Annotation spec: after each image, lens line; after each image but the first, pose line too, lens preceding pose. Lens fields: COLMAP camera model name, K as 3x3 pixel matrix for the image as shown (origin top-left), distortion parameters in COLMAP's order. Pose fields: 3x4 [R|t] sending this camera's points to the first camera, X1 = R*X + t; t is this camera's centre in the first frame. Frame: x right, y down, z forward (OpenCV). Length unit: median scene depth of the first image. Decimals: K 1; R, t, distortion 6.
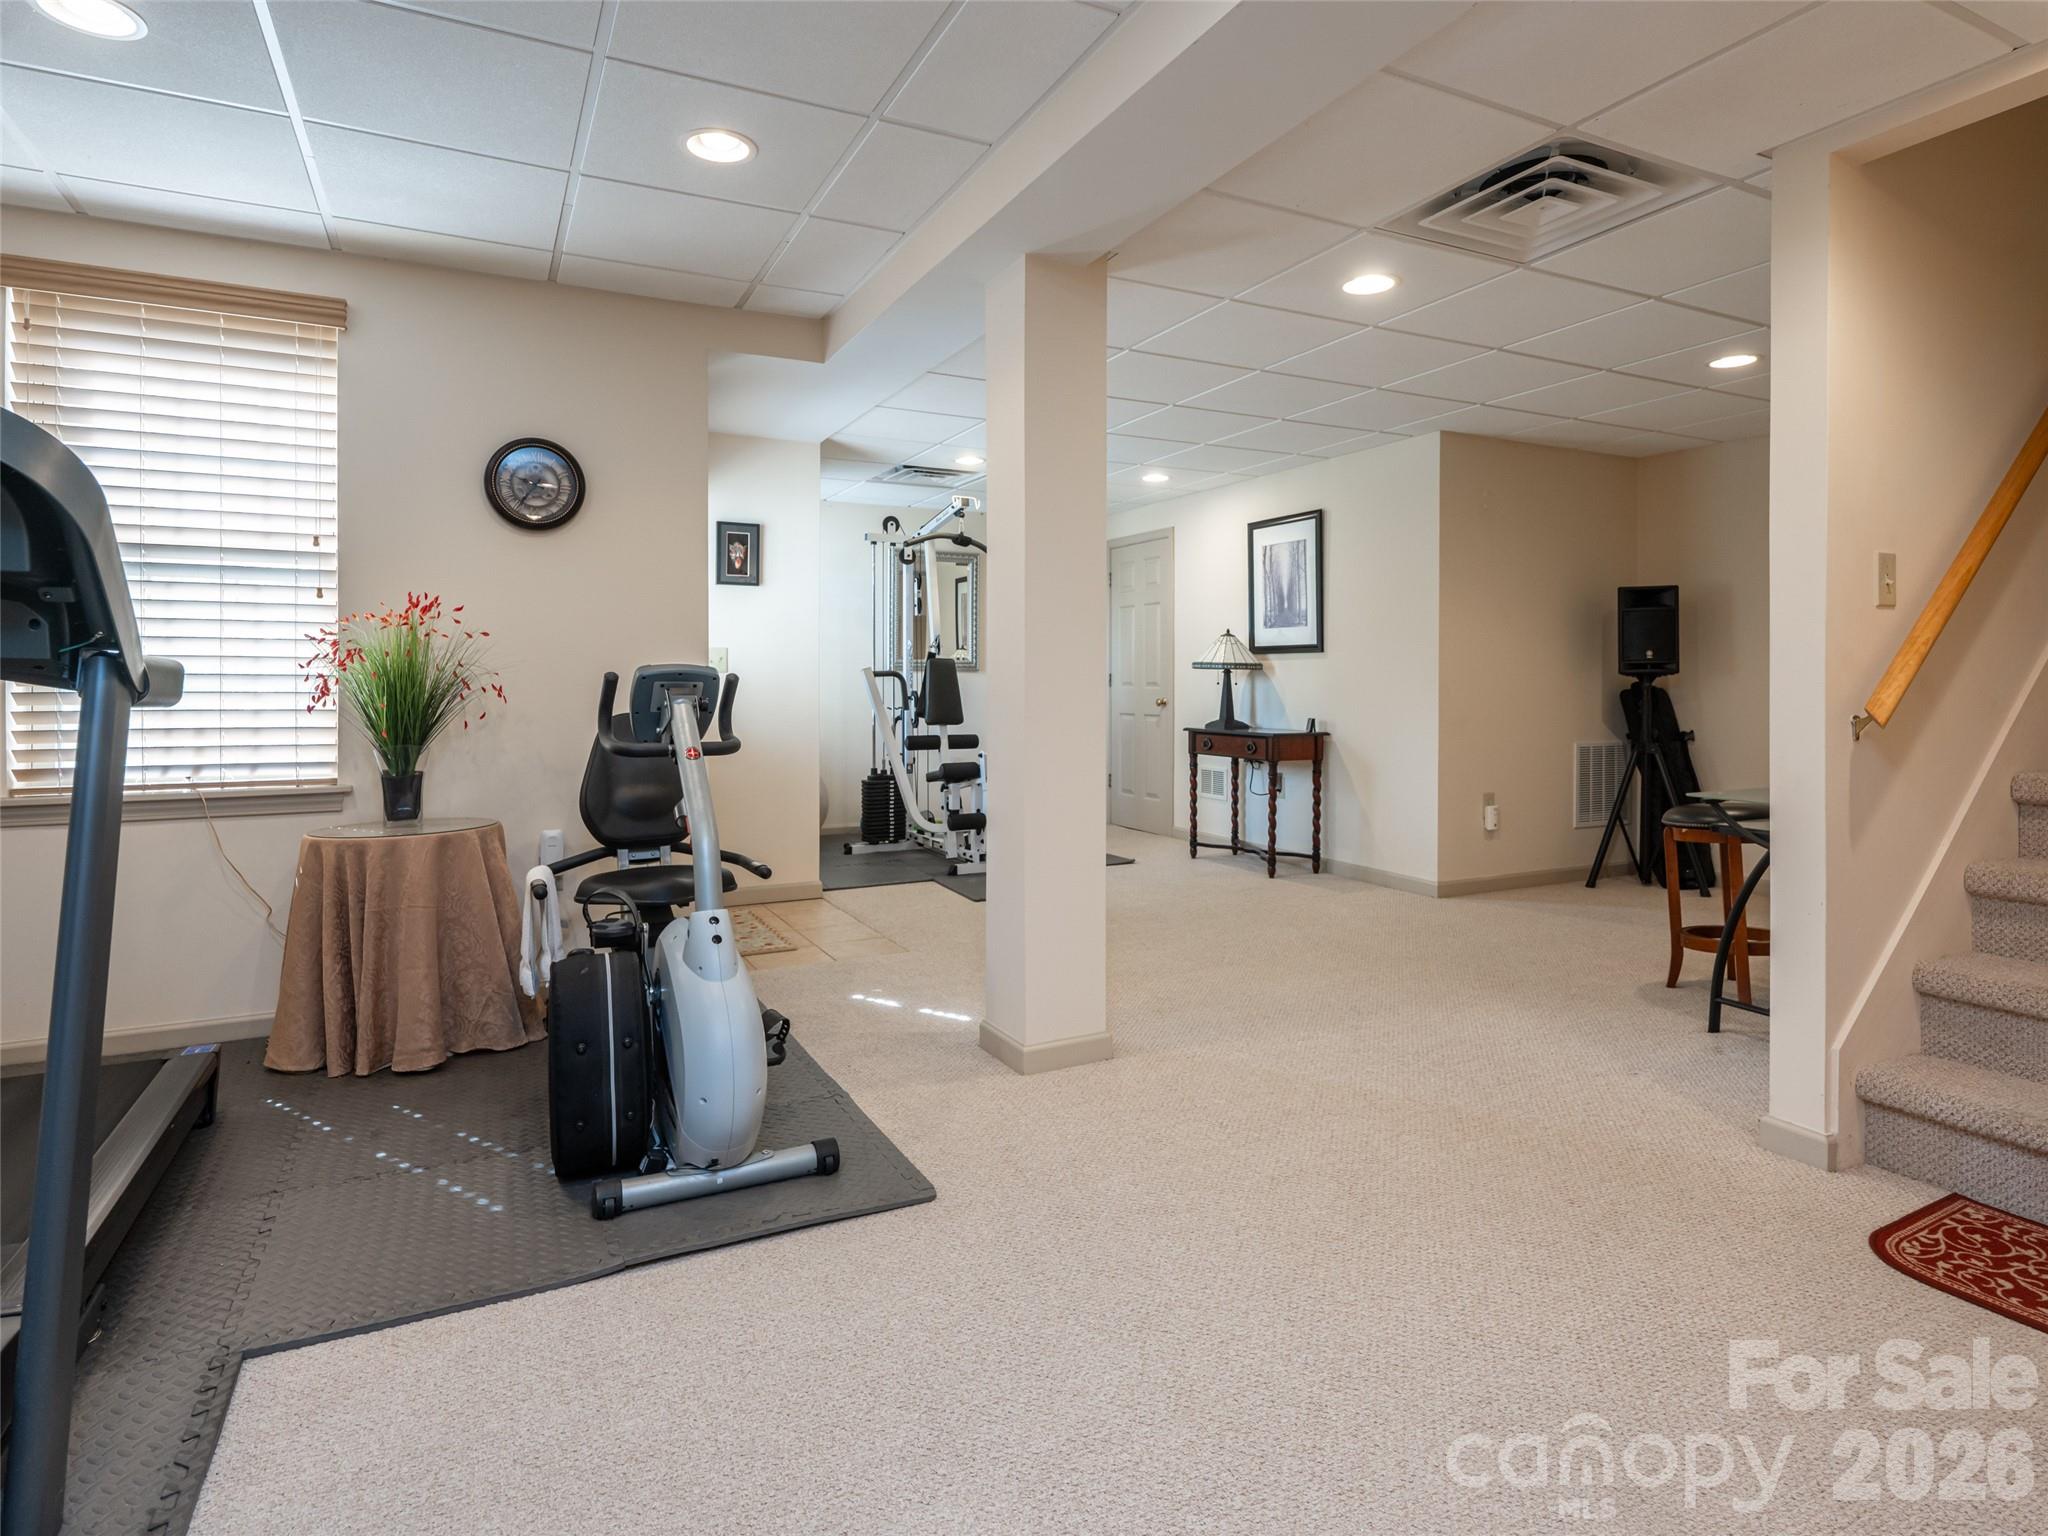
lens RADIAL K [[1072.4, 0, 1020.3], [0, 1072.4, 663.0], [0, 0, 1]] dist [0.001686, 0.000104]
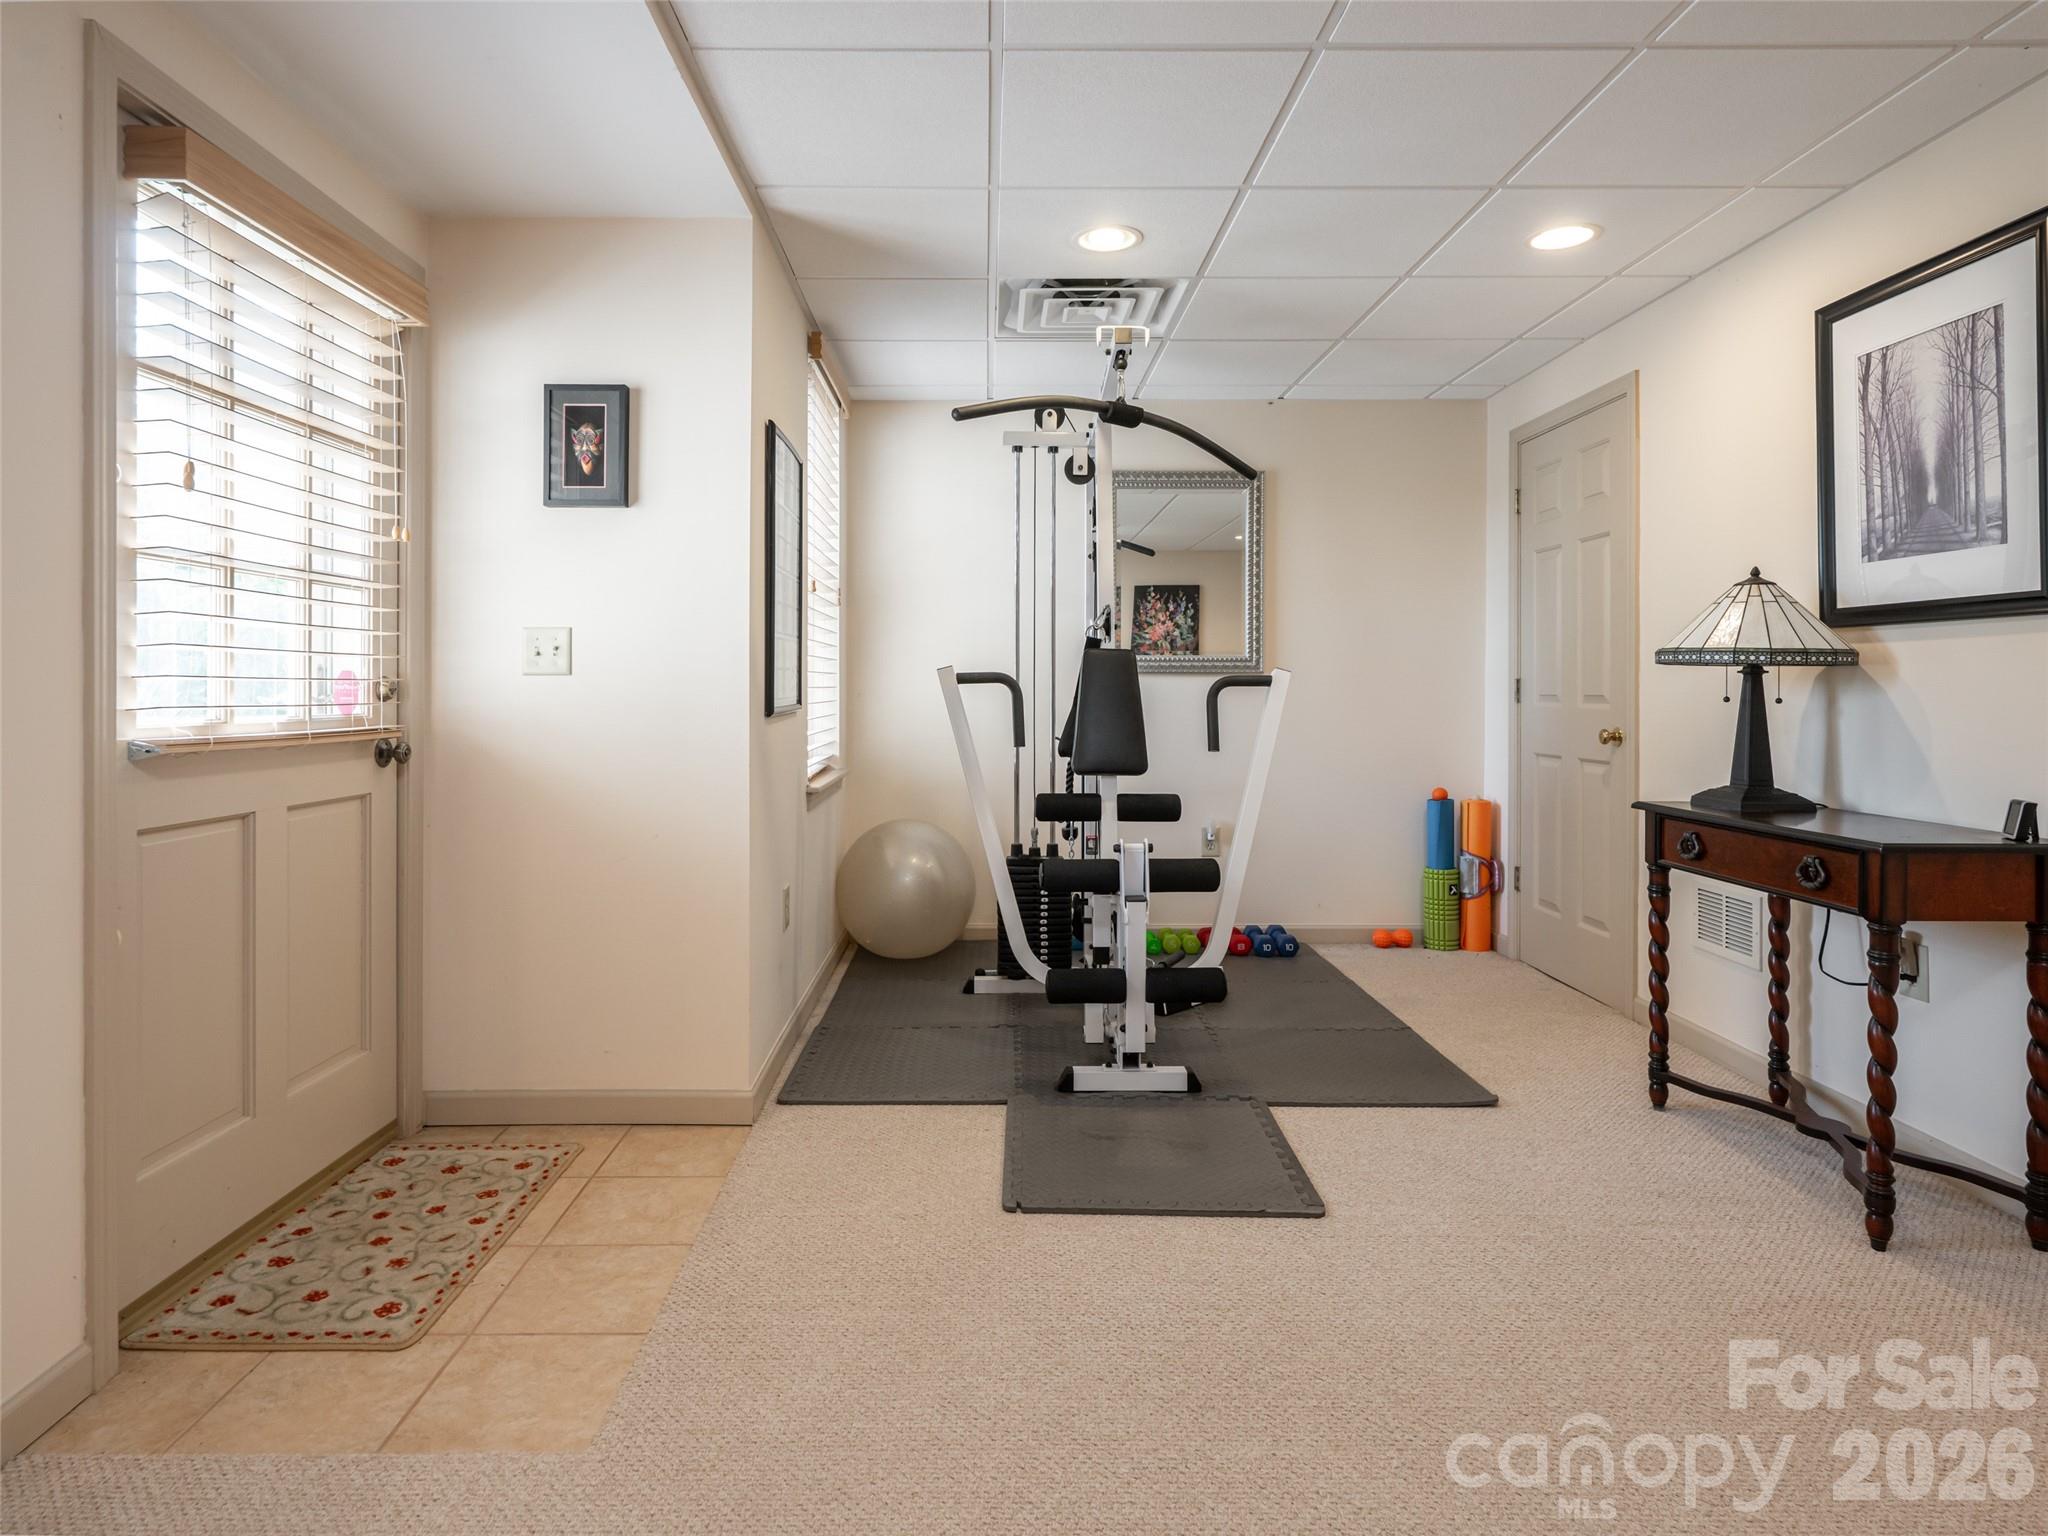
lens RADIAL K [[1087.7, 0, 1017.7], [0, 1087.7, 680.0], [0, 0, 1]] dist [-0.004140, -0.001720]
pose [[0.896100, -0.001353, -0.443849, 0.126367], [0.005333, 0.999956, 0.007720, 0.006813], [0.443819, -0.009286, 0.896068, 0.507337]]
